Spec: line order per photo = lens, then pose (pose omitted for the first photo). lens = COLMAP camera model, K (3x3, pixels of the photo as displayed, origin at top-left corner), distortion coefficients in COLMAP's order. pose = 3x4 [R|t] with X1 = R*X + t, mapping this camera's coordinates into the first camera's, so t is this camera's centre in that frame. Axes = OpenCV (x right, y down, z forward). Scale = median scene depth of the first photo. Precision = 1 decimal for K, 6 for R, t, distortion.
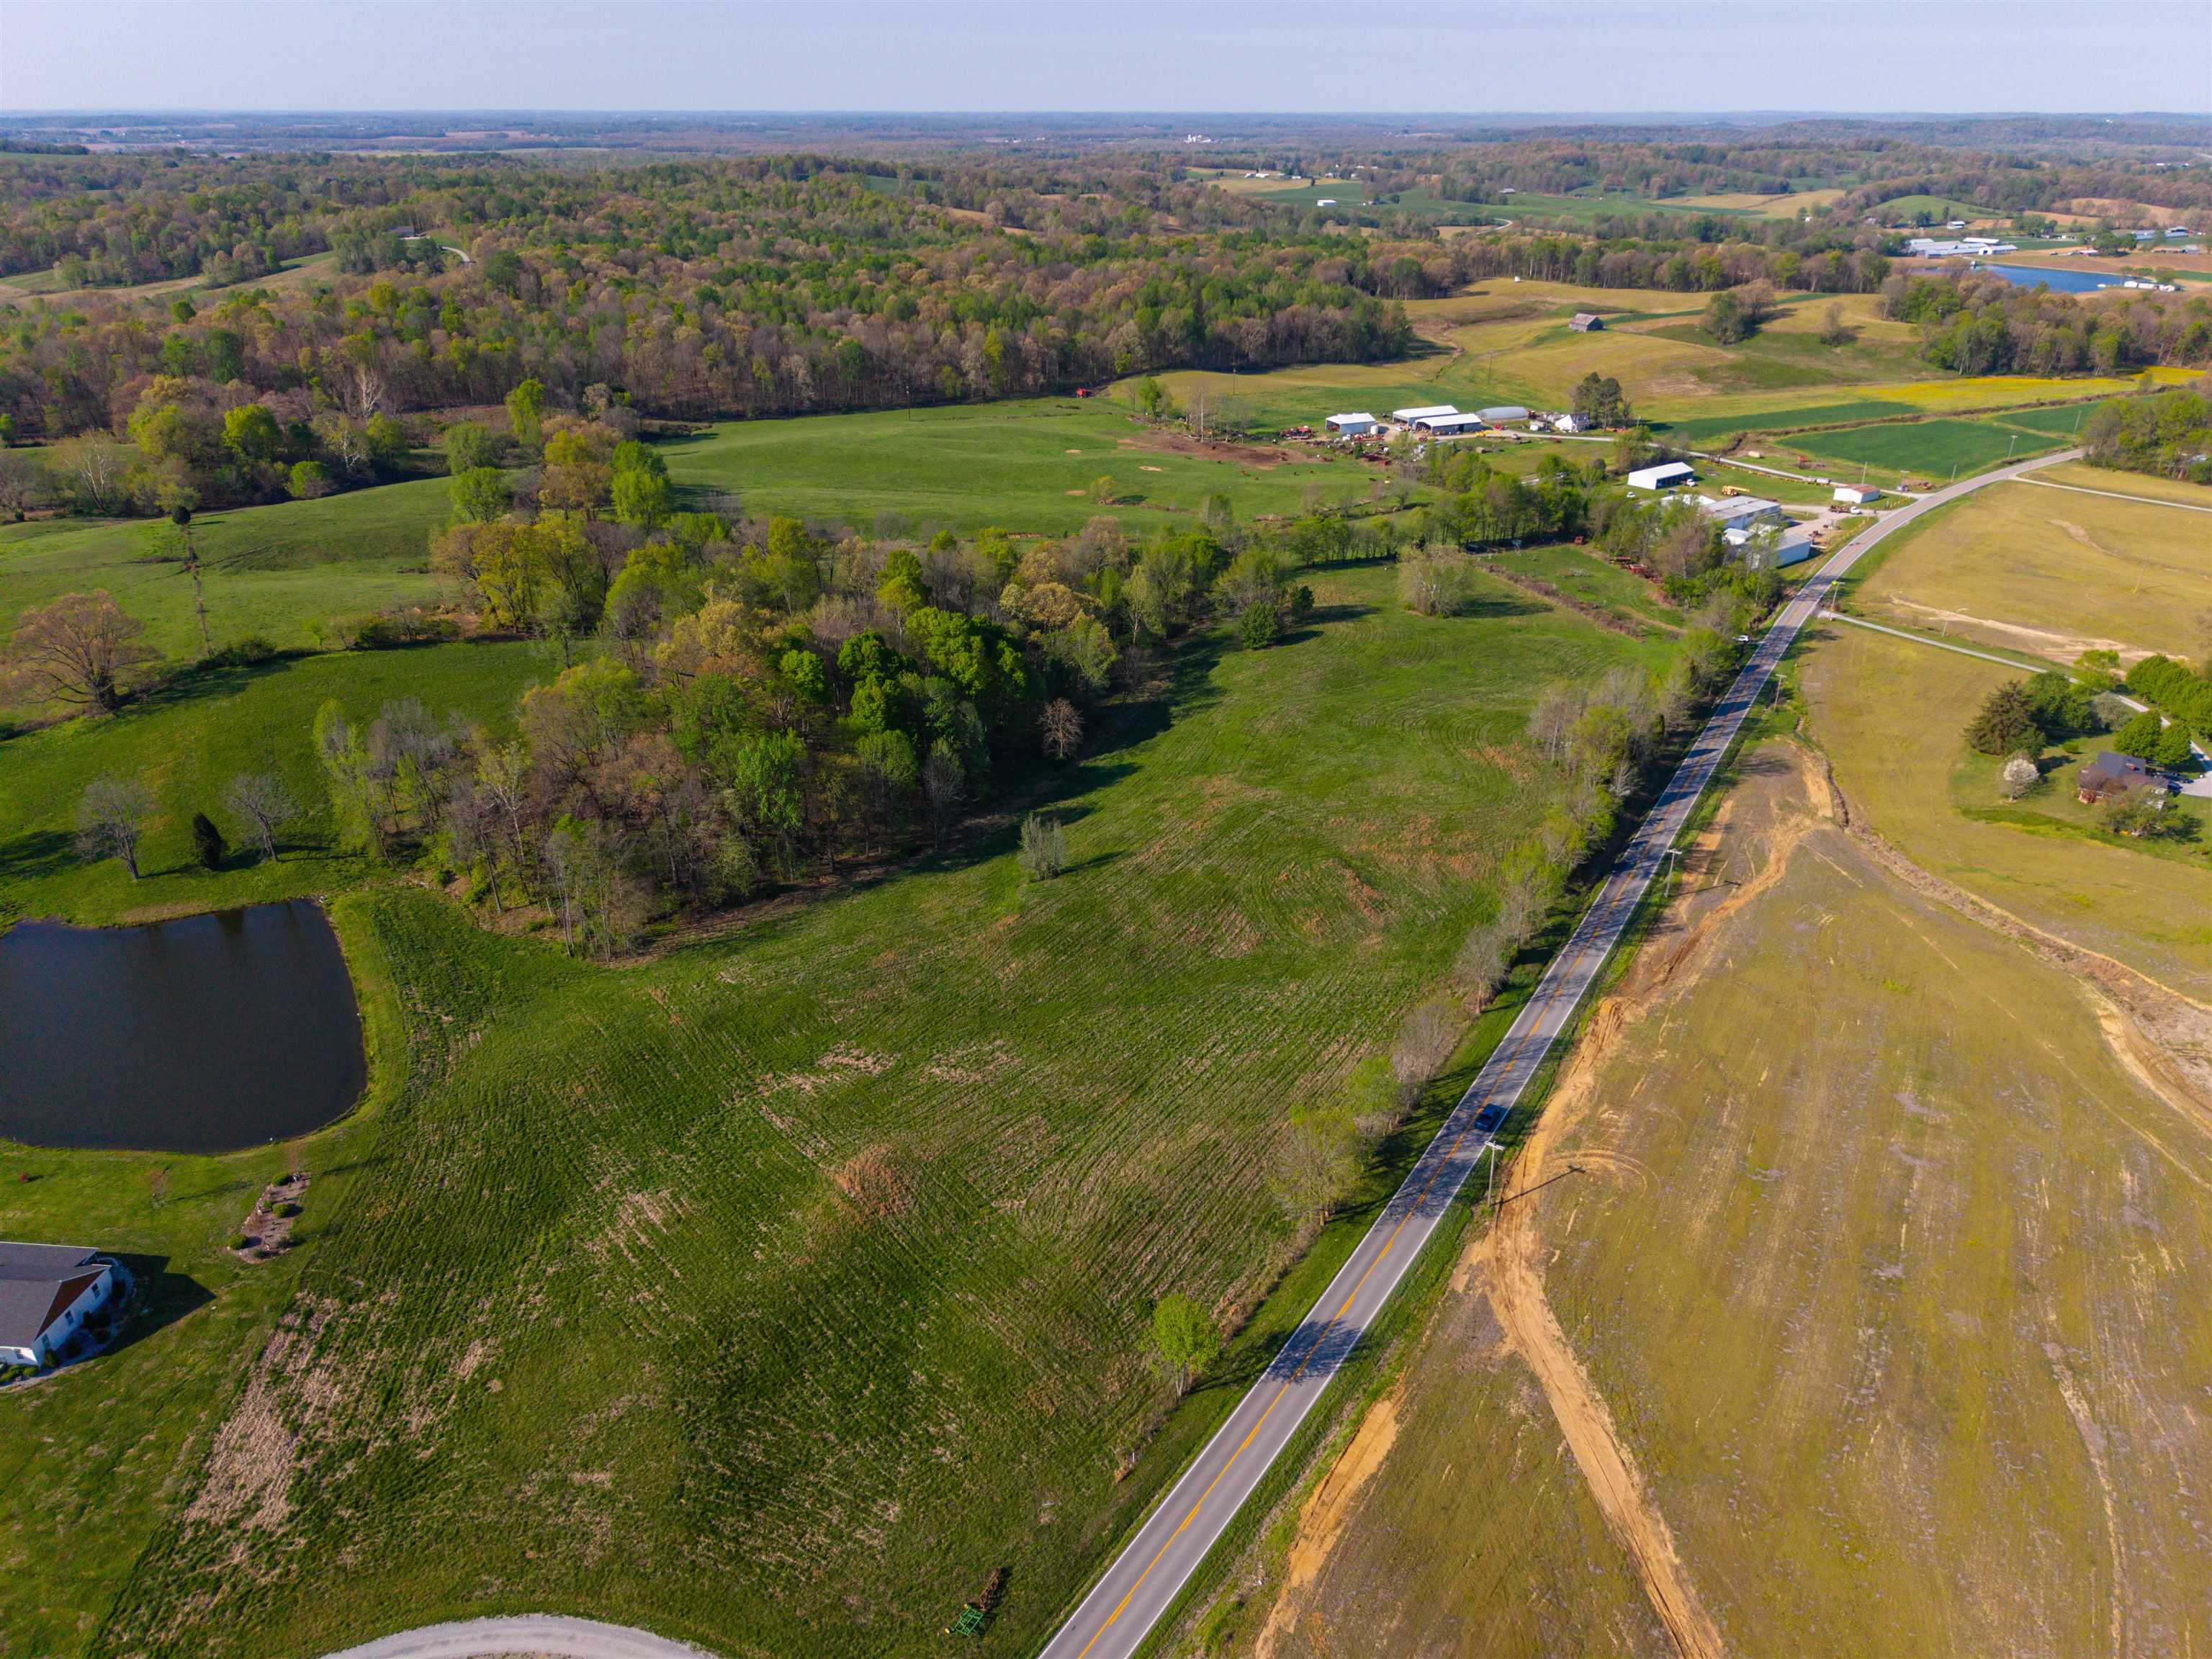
lens RADIAL K [[1482.2, 0, 1106.3], [0, 1482.2, 827.1], [0, 0, 1]] dist [0.009941, -0.006696]
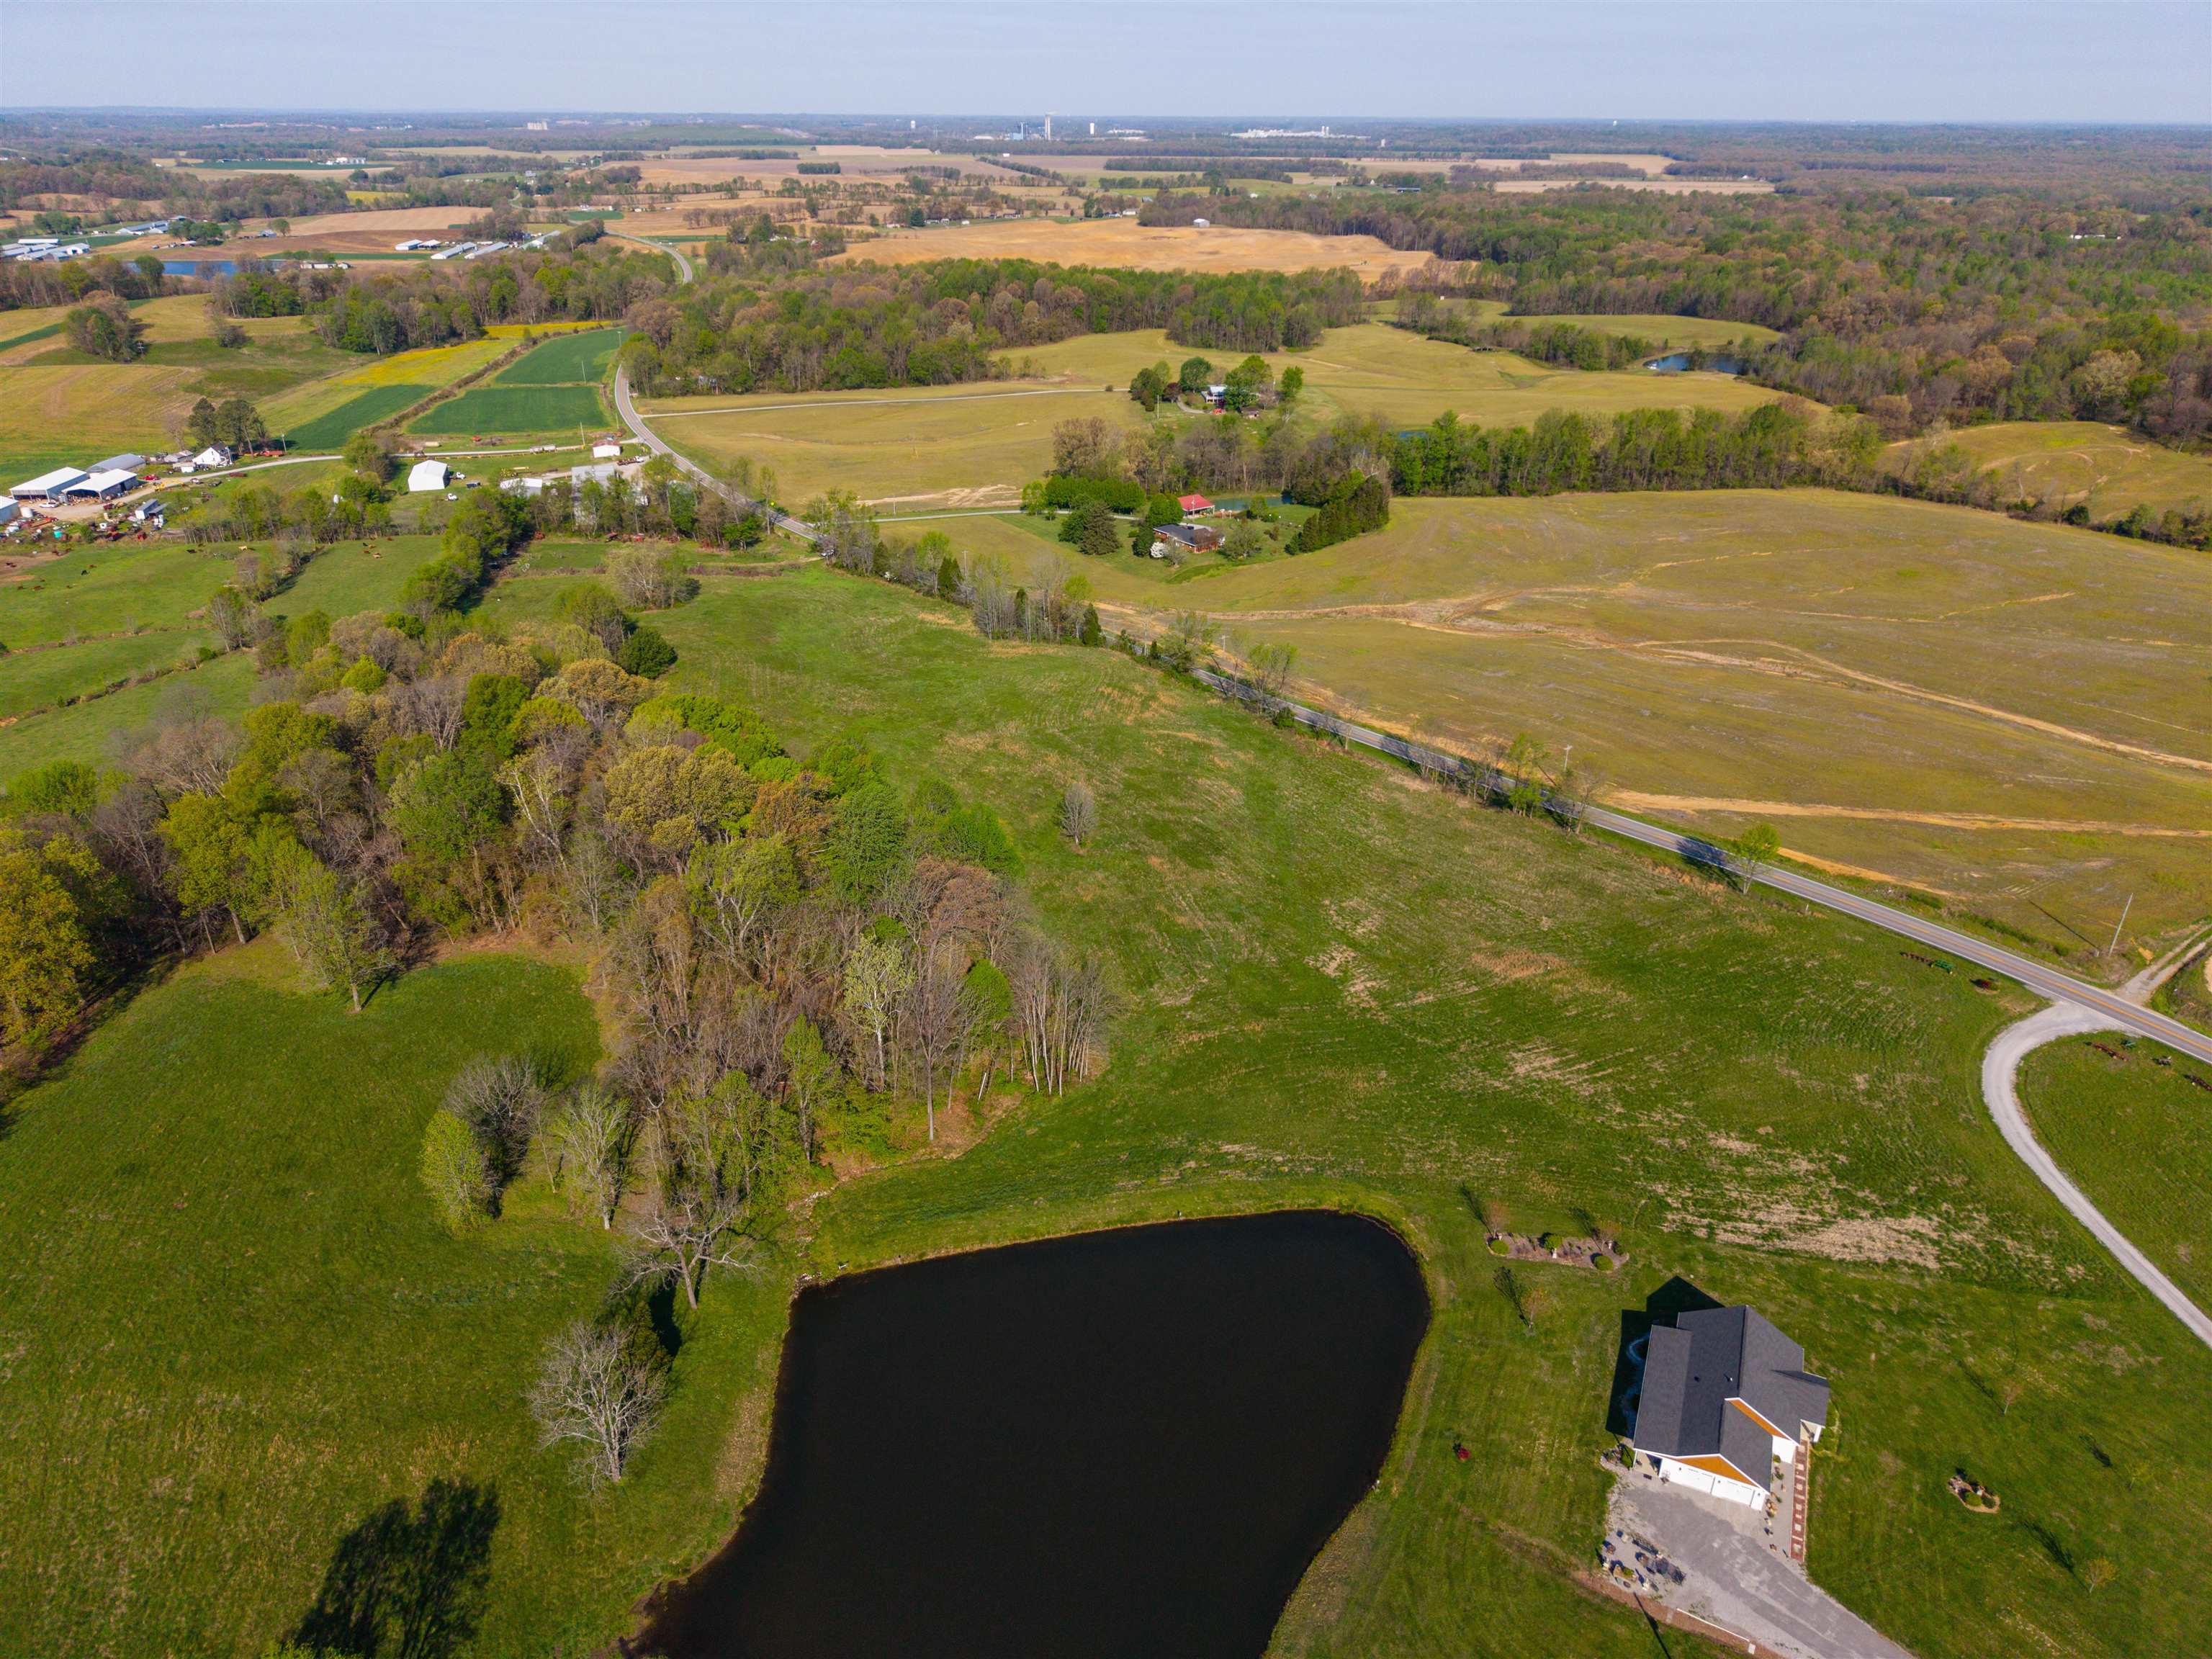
lens RADIAL K [[1482.2, 0, 1109.2], [0, 1482.2, 816.6], [0, 0, 1]] dist [0.009941, -0.006696]
pose [[0.330008, -0.406206, 0.852110, -0.717619], [0.408289, 0.875299, 0.259136, -0.188299], [-0.851114, 0.262390, 0.454705, 0.382896]]
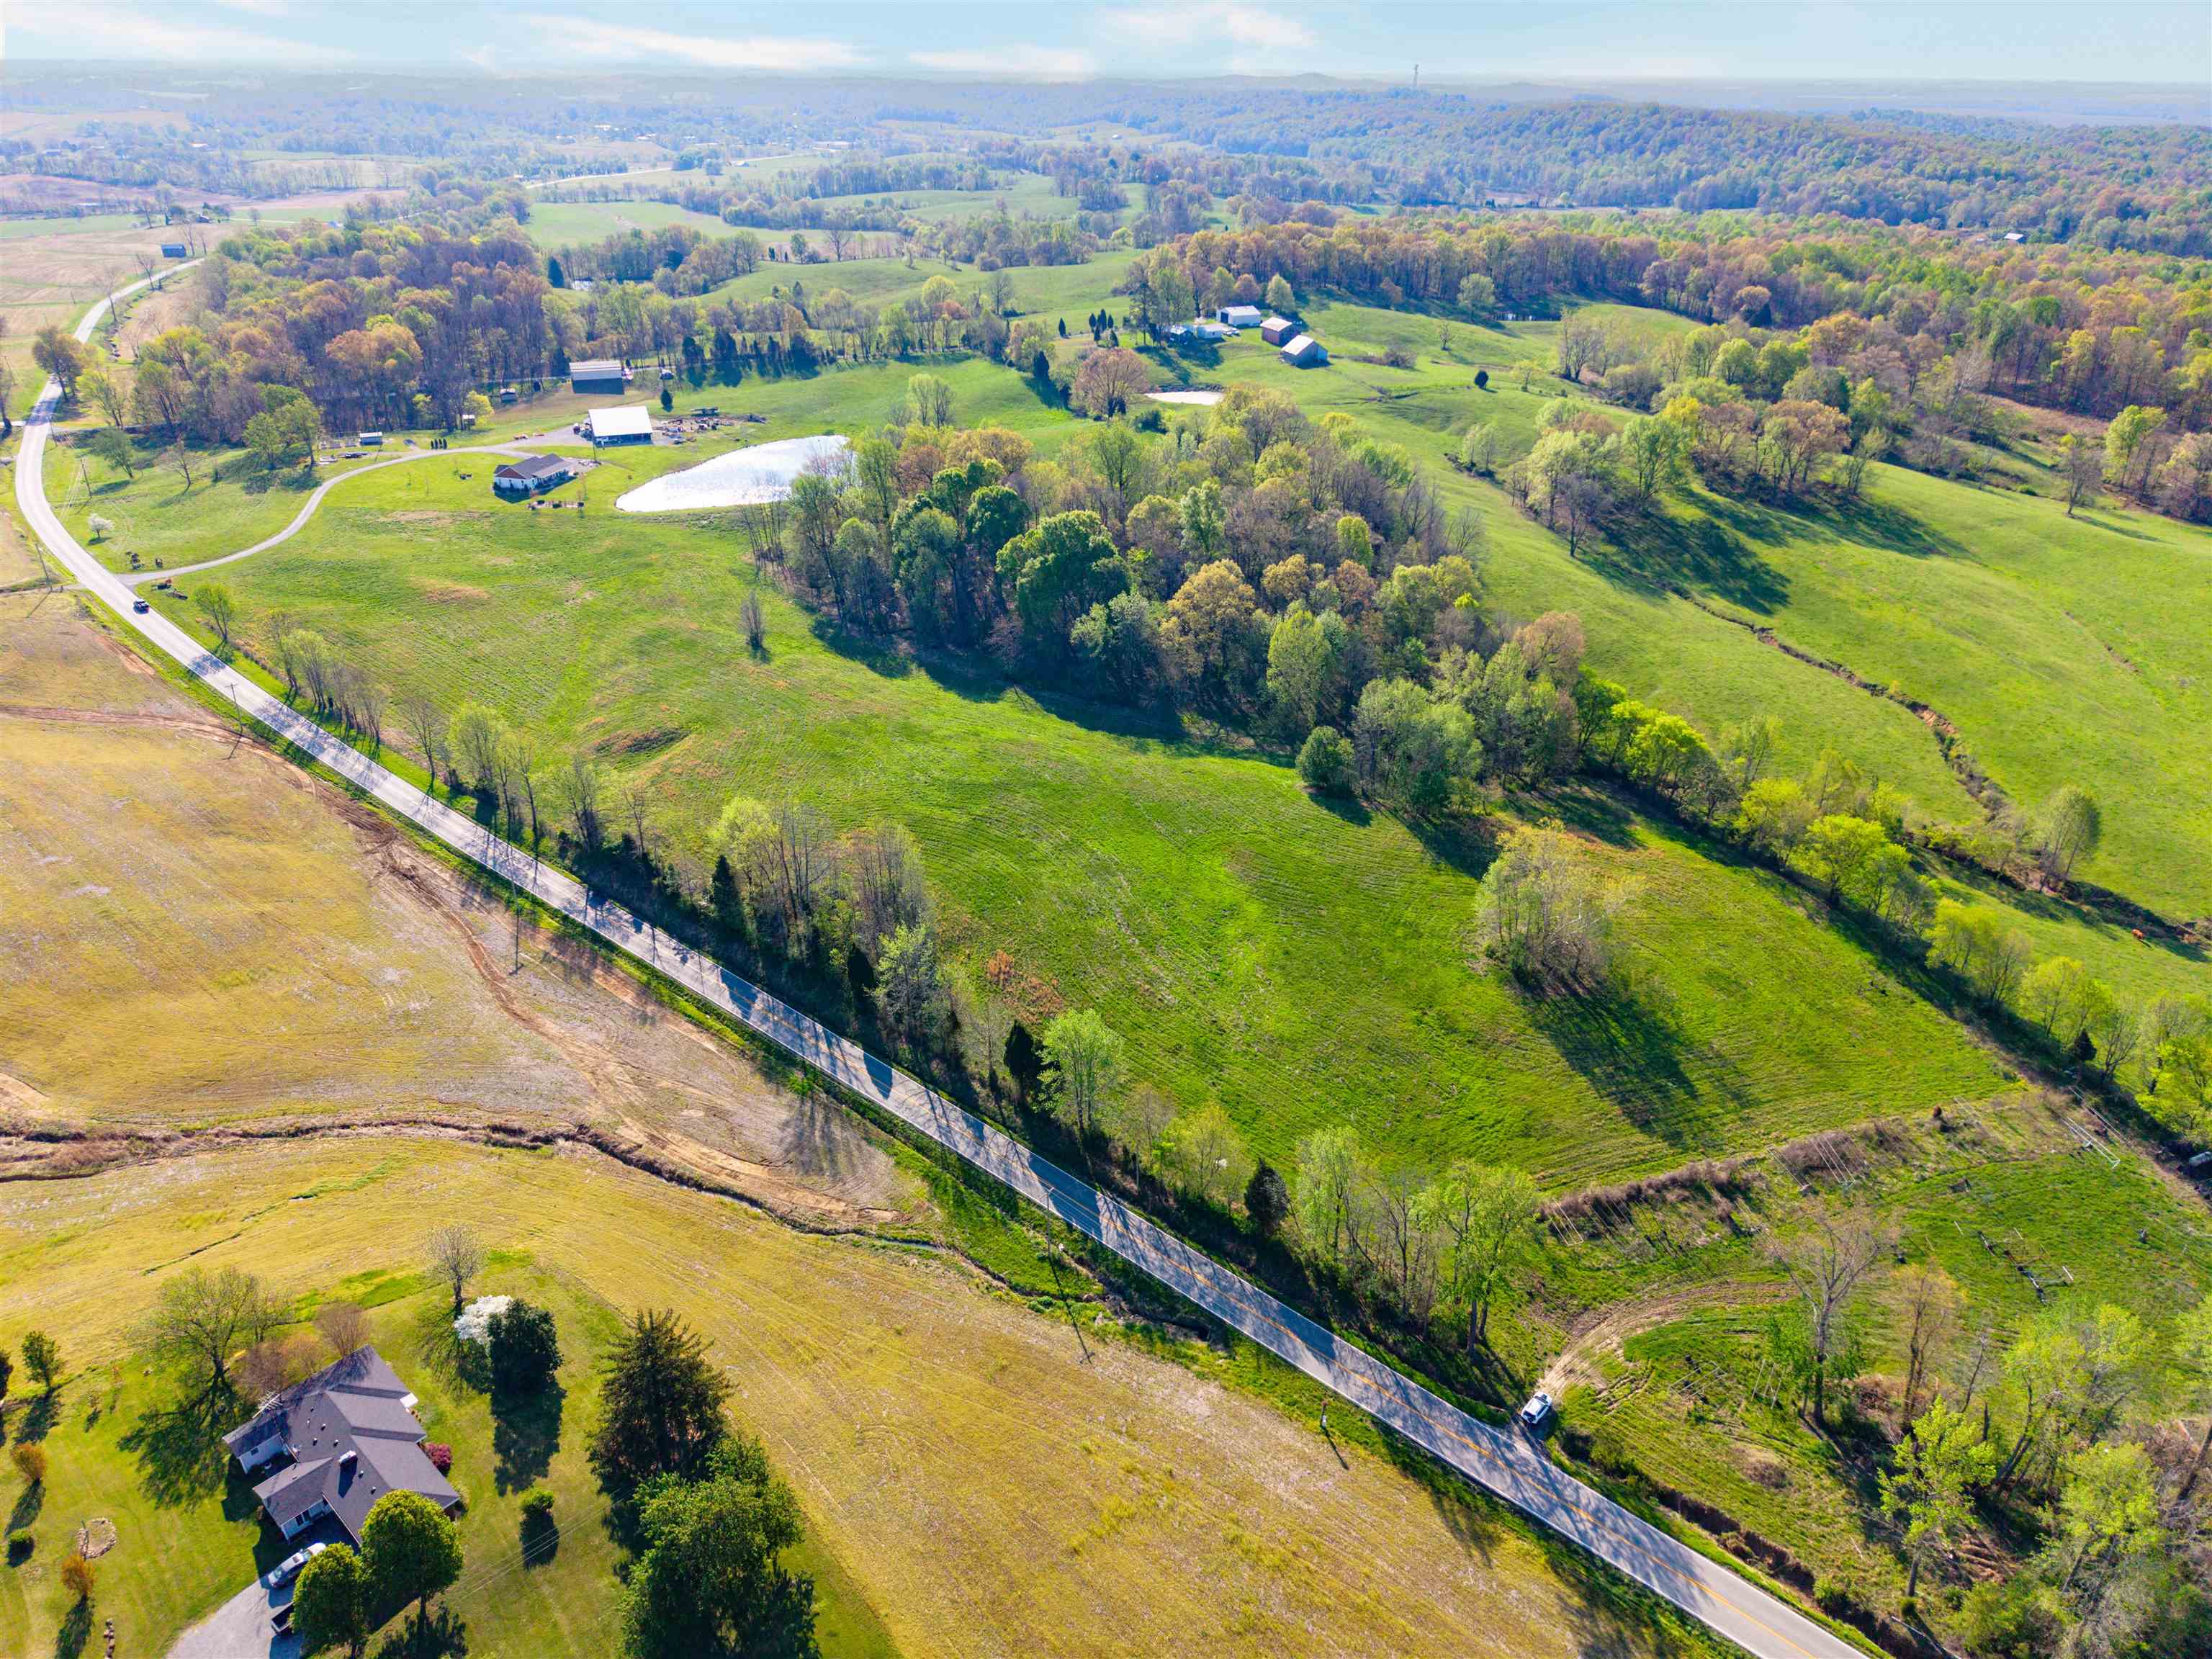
lens RADIAL K [[1482.2, 0, 1112.8], [0, 1482.2, 816.3], [0, 0, 1]] dist [0.009941, -0.006696]
pose [[-0.149192, 0.447100, -0.881954, 0.851490], [-0.441469, 0.767988, 0.464004, -0.444109], [0.884786, 0.458581, 0.082803, 0.951376]]
